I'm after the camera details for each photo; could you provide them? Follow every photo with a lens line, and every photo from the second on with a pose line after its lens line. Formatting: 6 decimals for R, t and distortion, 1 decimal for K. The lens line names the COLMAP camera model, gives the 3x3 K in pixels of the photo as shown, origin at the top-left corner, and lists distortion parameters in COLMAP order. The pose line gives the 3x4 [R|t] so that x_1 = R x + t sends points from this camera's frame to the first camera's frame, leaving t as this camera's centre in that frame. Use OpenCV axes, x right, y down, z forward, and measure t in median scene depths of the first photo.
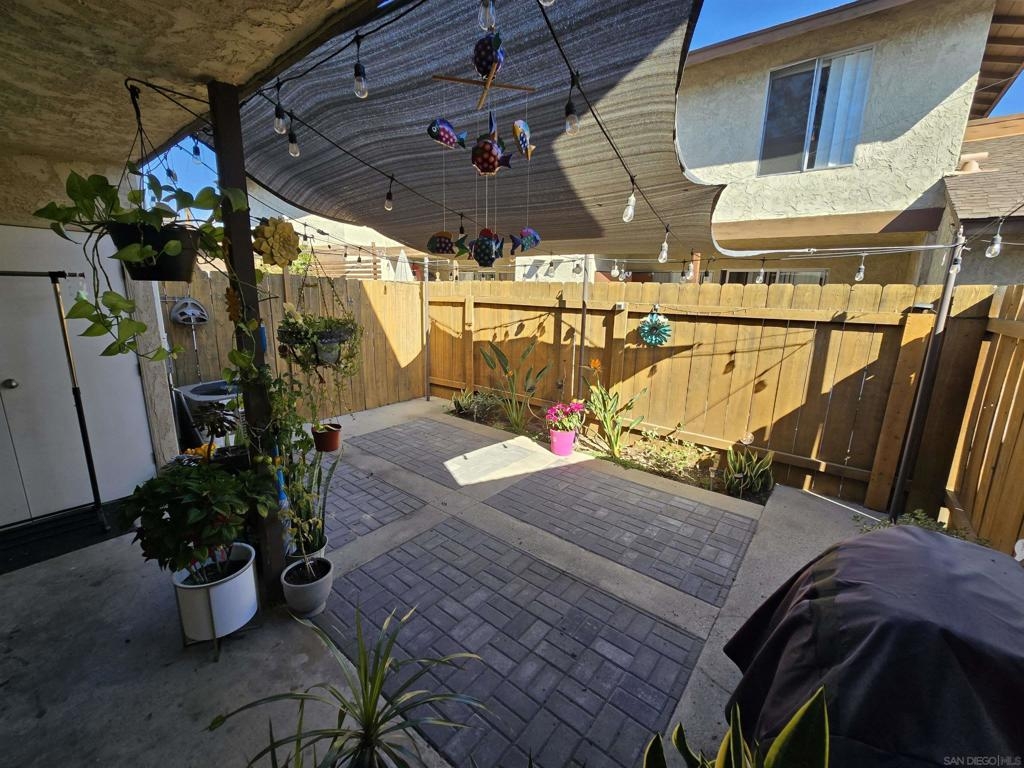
lens RADIAL K [[418.0, 0, 507.4], [0, 418.0, 378.3], [0, 0, 1]] dist [0.000507, 0.000074]
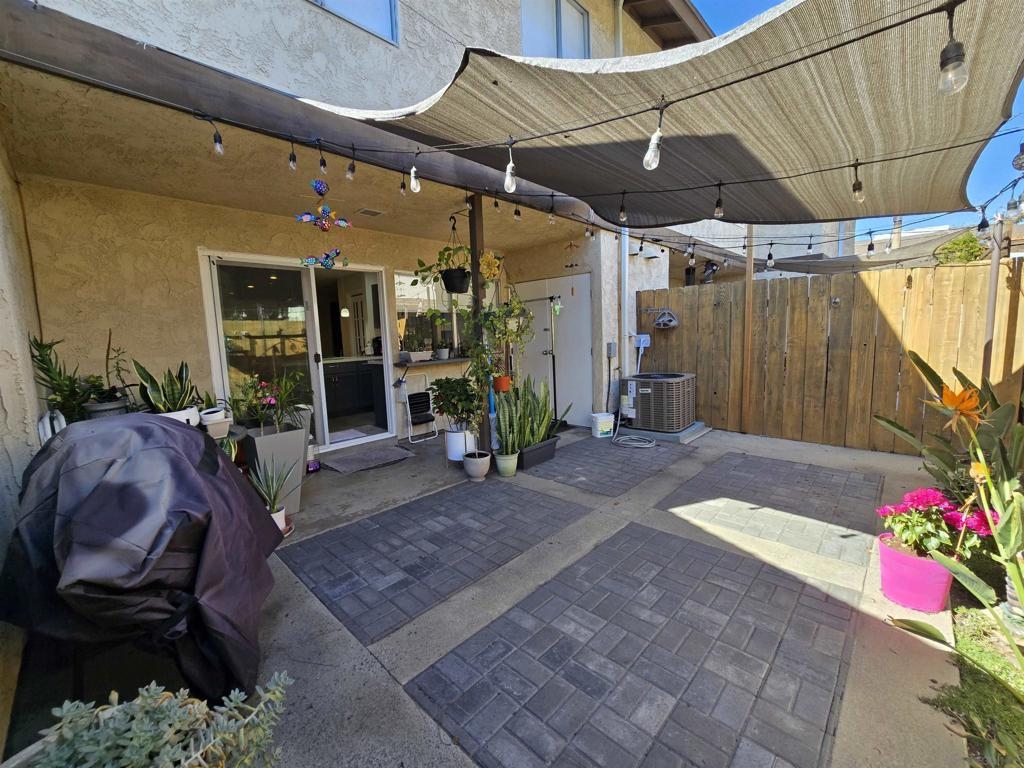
lens RADIAL K [[418.0, 0, 507.4], [0, 418.0, 383.9], [0, 0, 1]] dist [0.000507, 0.000074]
pose [[-0.078036, 0.099066, -0.992016, 0.675192], [-0.175951, 0.978062, 0.111513, -0.019194], [0.981301, 0.183248, -0.058893, 0.674745]]
